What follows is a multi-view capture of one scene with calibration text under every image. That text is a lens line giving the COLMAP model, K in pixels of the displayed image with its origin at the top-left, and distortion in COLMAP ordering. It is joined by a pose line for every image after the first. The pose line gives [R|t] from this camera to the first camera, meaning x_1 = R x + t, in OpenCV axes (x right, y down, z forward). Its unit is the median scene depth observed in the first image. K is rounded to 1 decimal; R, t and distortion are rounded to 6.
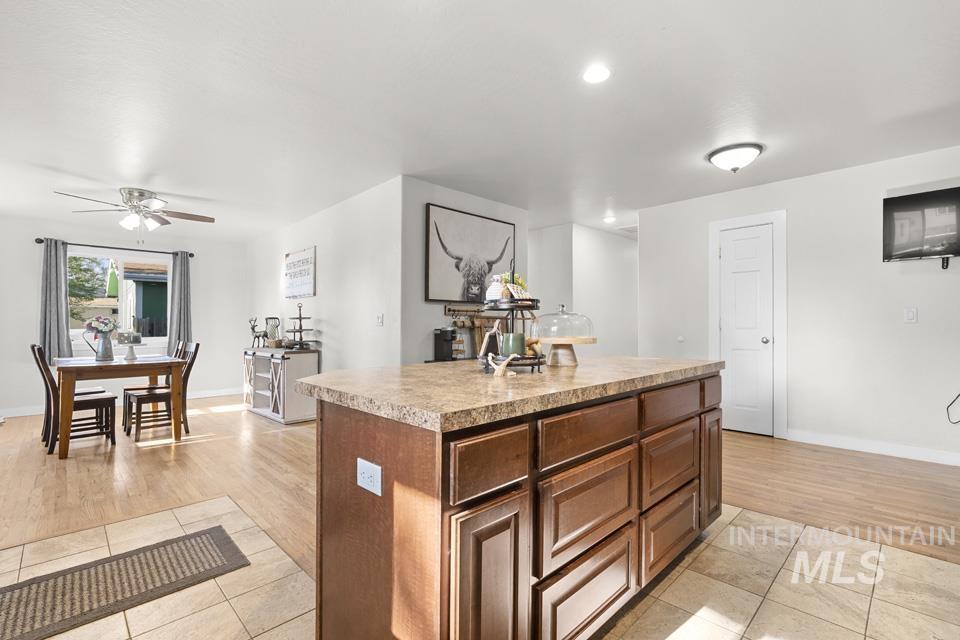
lens RADIAL K [[448.4, 0, 478.9], [0, 448.4, 320.1], [0, 0, 1]] dist [0.003605, 0.002860]
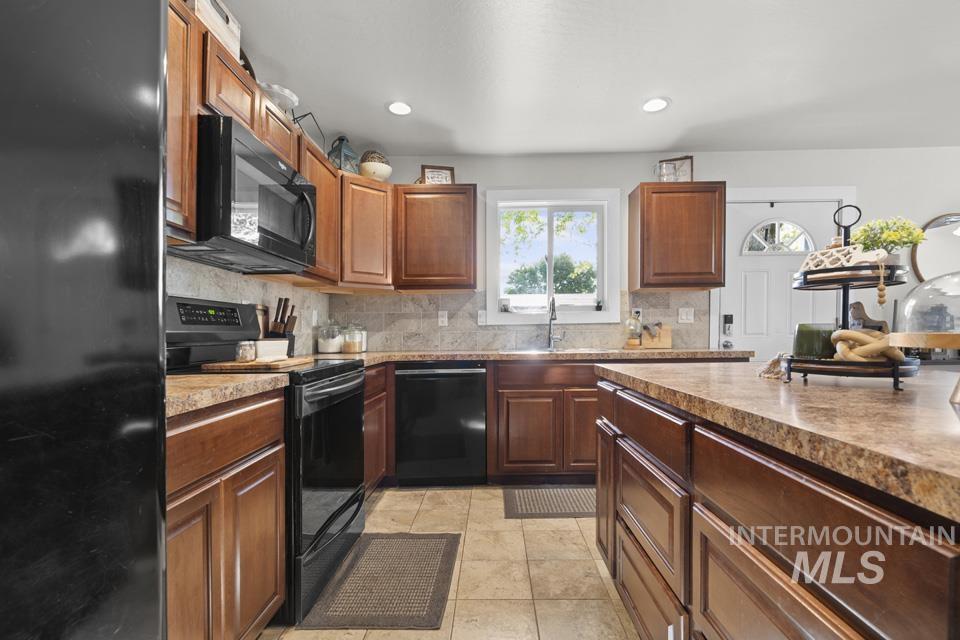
lens RADIAL K [[448.4, 0, 508.3], [0, 448.4, 337.6], [0, 0, 1]] dist [0.003605, 0.002860]
pose [[-0.704742, -0.001930, -0.709461, 0.813081], [0.002181, 0.999986, -0.004887, 0.052448], [0.709460, -0.004991, -0.704728, 1.130053]]
